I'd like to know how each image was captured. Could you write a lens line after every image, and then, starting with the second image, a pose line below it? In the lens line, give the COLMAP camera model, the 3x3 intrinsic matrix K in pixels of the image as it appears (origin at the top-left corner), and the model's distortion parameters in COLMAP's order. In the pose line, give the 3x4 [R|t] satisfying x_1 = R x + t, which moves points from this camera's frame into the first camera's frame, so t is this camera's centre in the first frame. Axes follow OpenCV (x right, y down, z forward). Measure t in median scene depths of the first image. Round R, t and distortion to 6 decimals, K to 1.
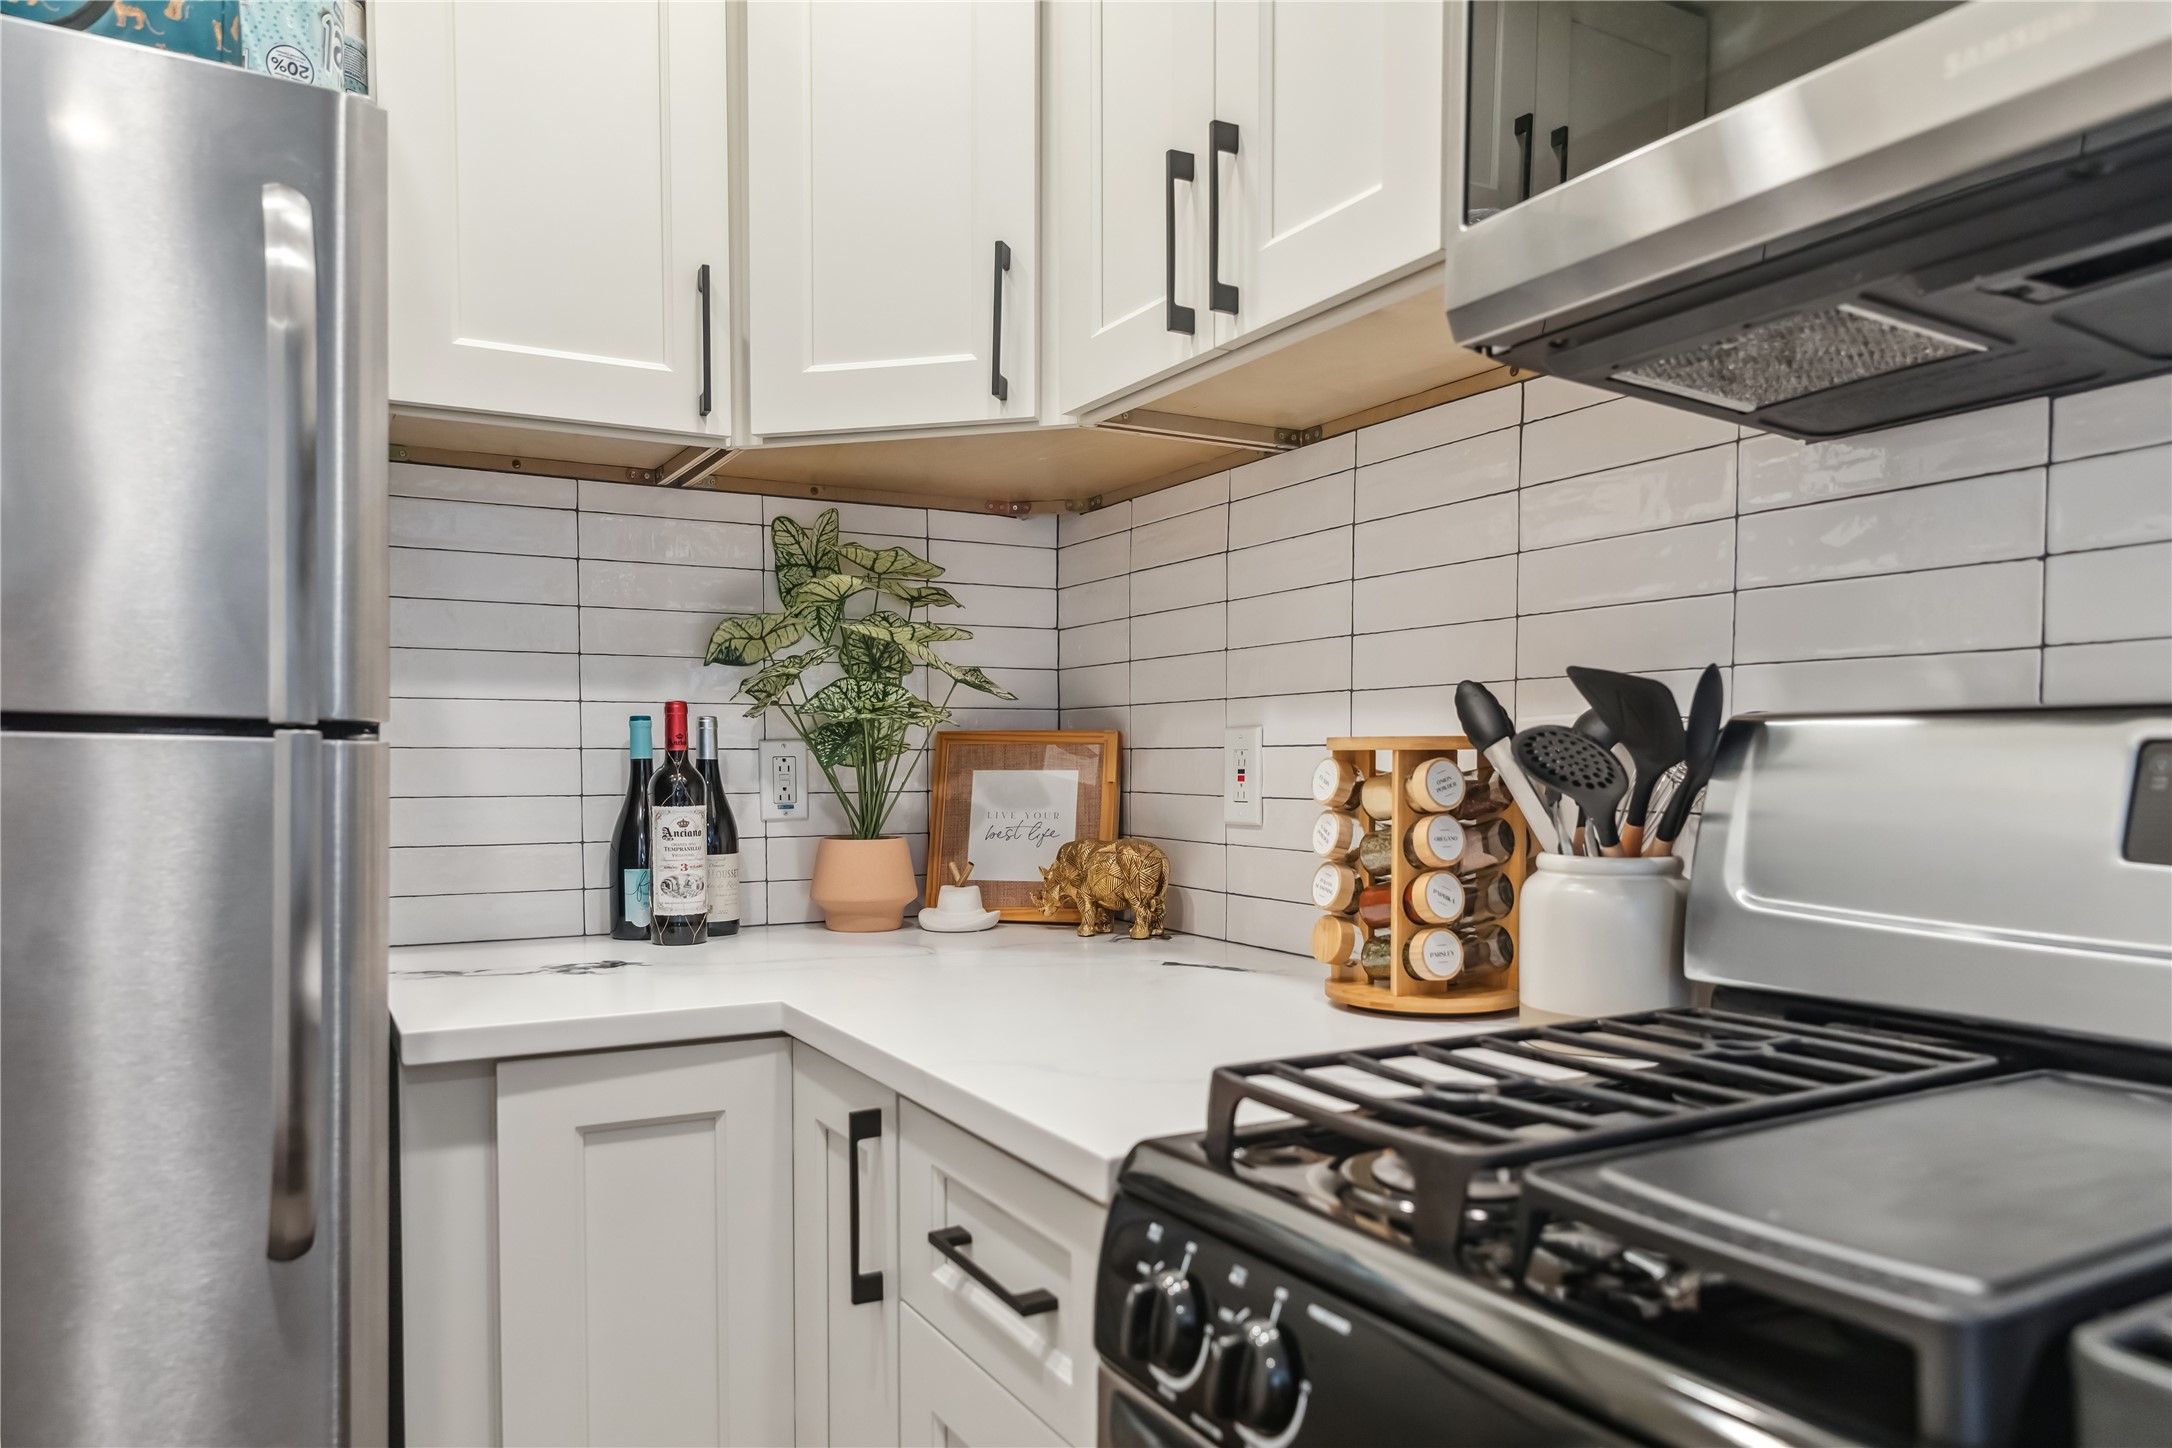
lens RADIAL K [[1442.7, 0, 1078.3], [0, 1442.7, 816.9], [0, 0, 1]] dist [0.008881, -0.008247]
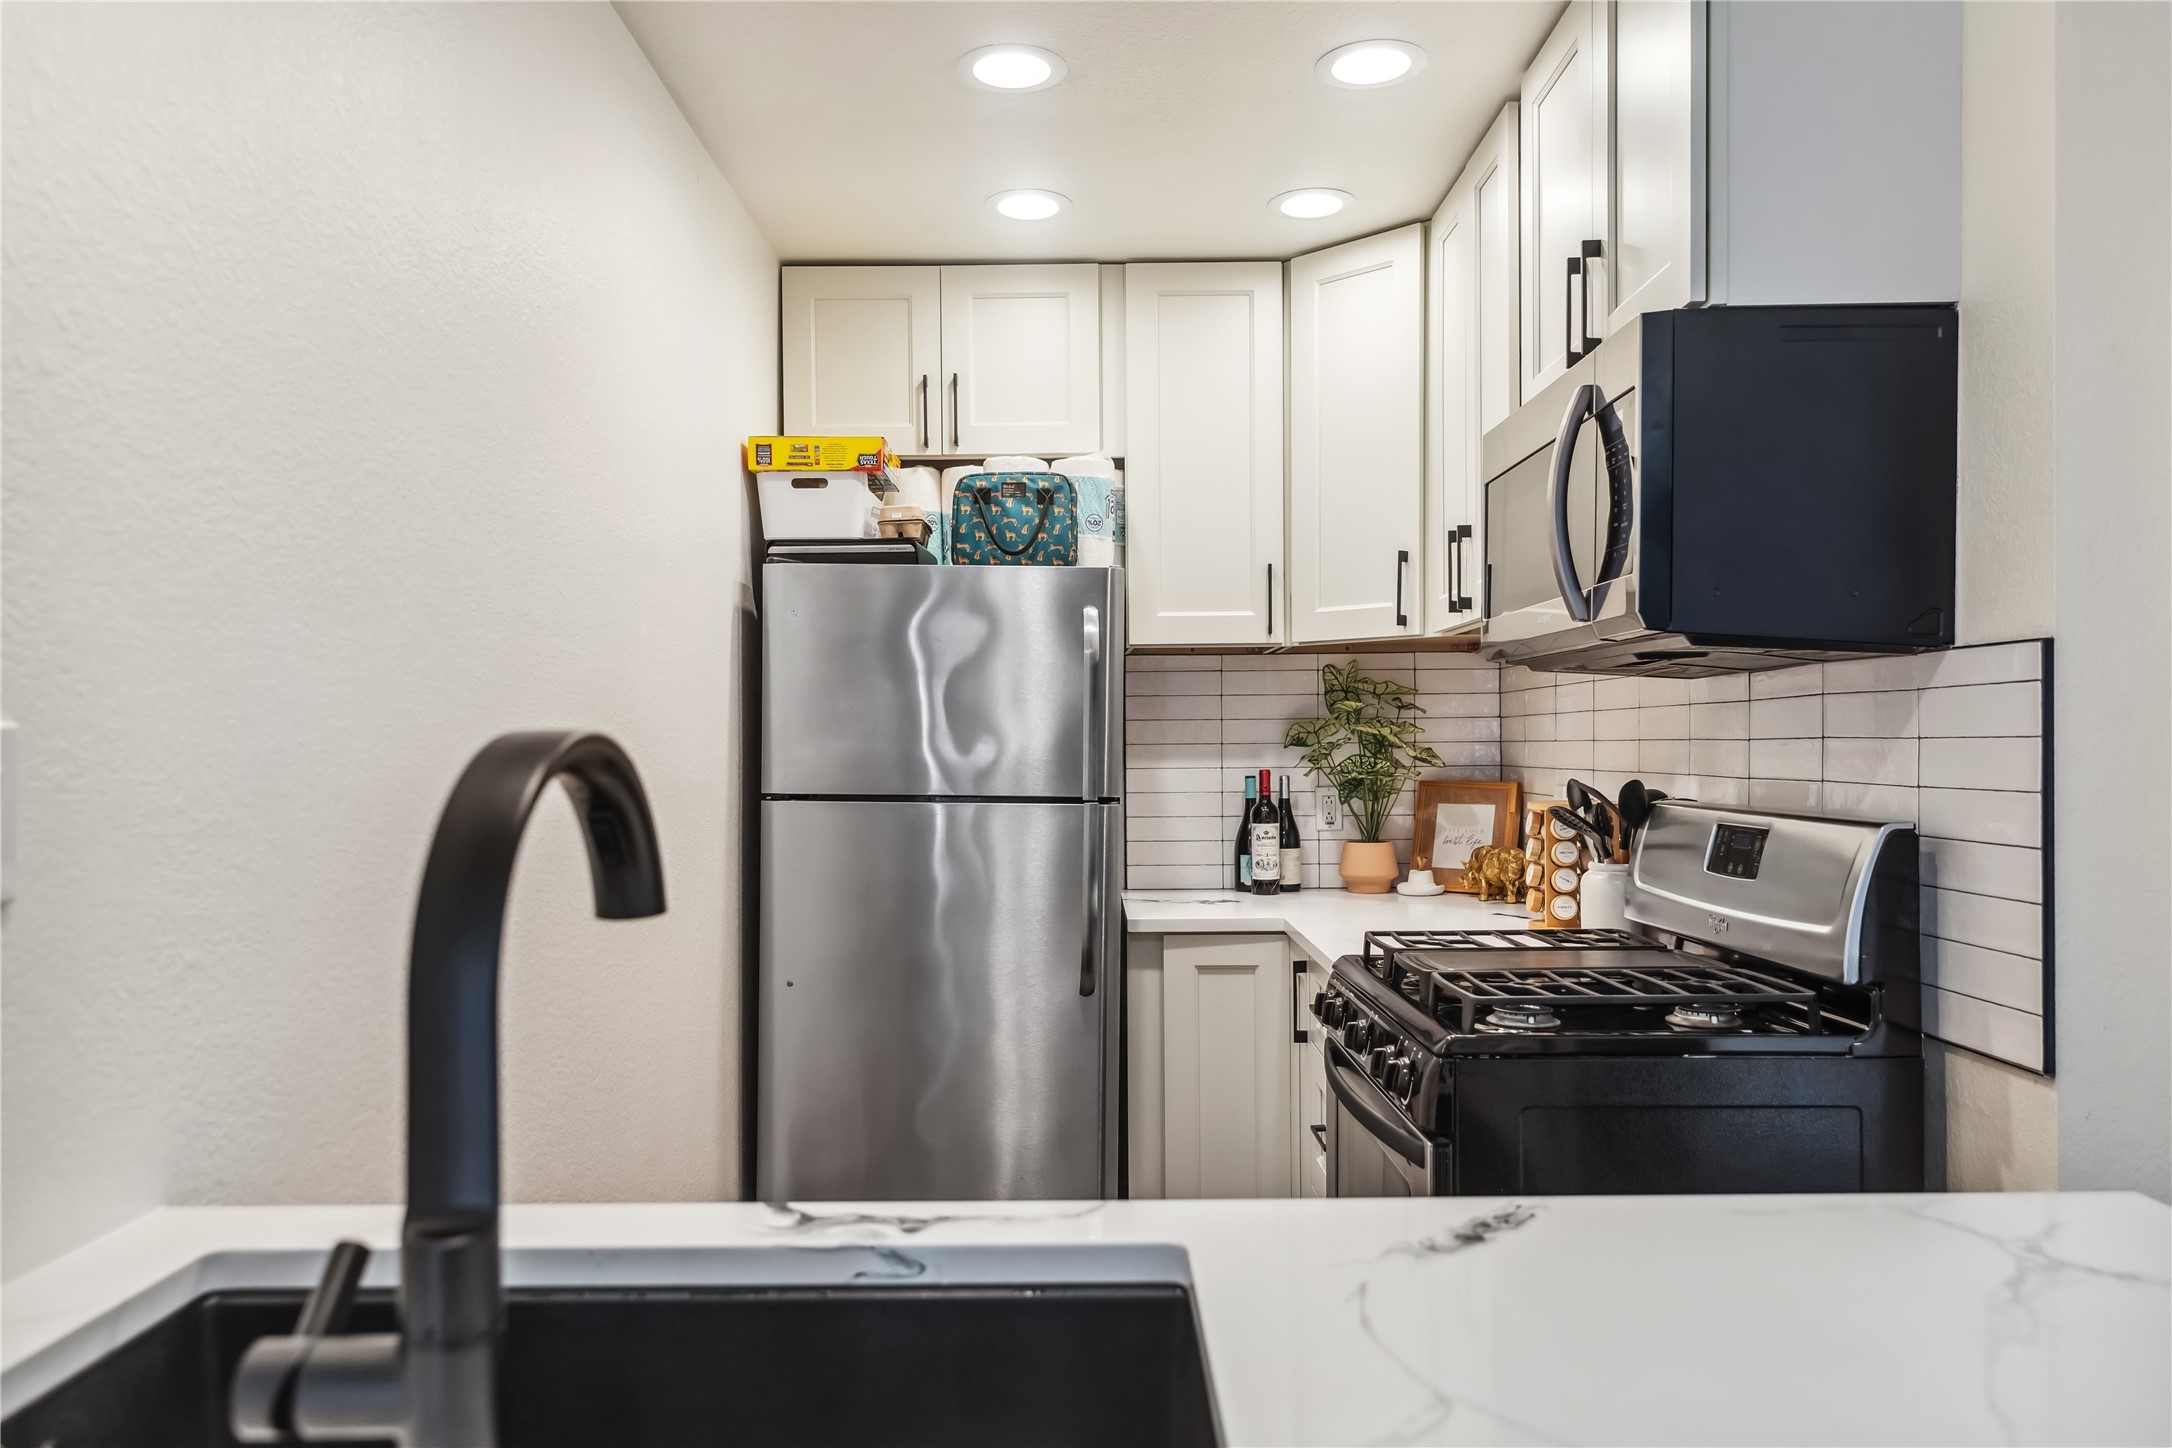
lens RADIAL K [[1442.7, 0, 1111.5], [0, 1442.7, 768.8], [0, 0, 1]] dist [0.008881, -0.008247]
pose [[0.882560, 0.001995, -0.470195, 0.597723], [-0.012837, 0.999720, -0.019853, -0.052468], [0.470024, 0.023557, 0.882339, -1.072218]]
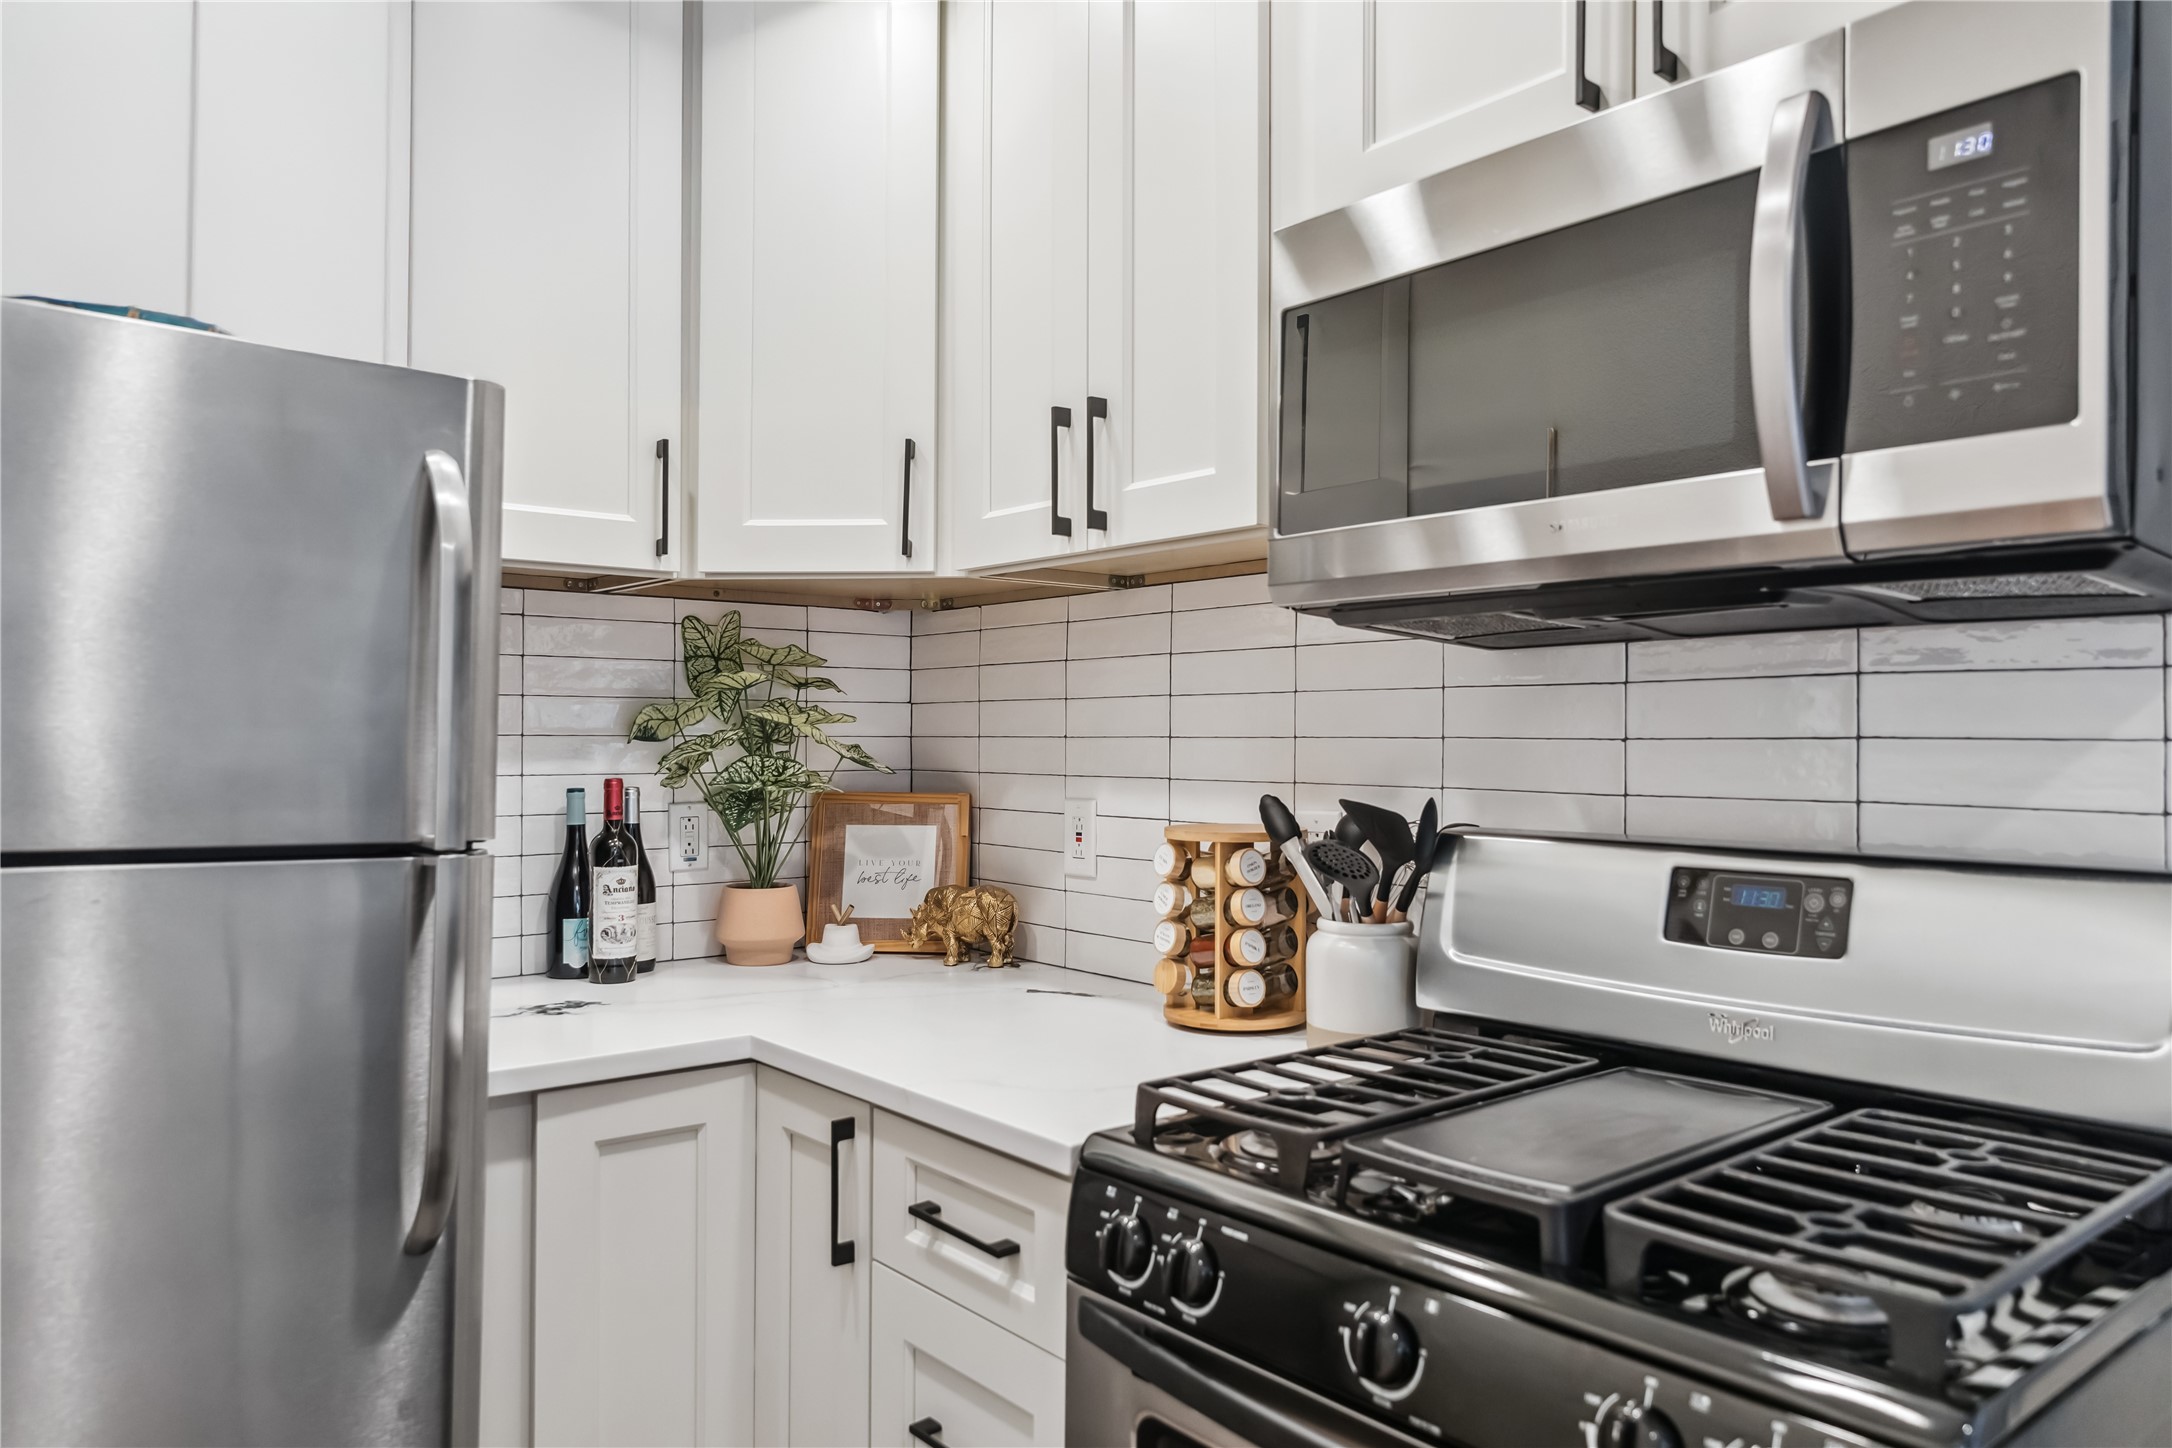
lens RADIAL K [[1442.7, 0, 1070.9], [0, 1442.7, 729.0], [0, 0, 1]] dist [0.008881, -0.008247]
pose [[0.984169, 0.004806, 0.177166, -0.154701], [0.003741, 0.998846, -0.047877, -0.081775], [-0.177192, 0.047781, 0.983016, -0.326672]]
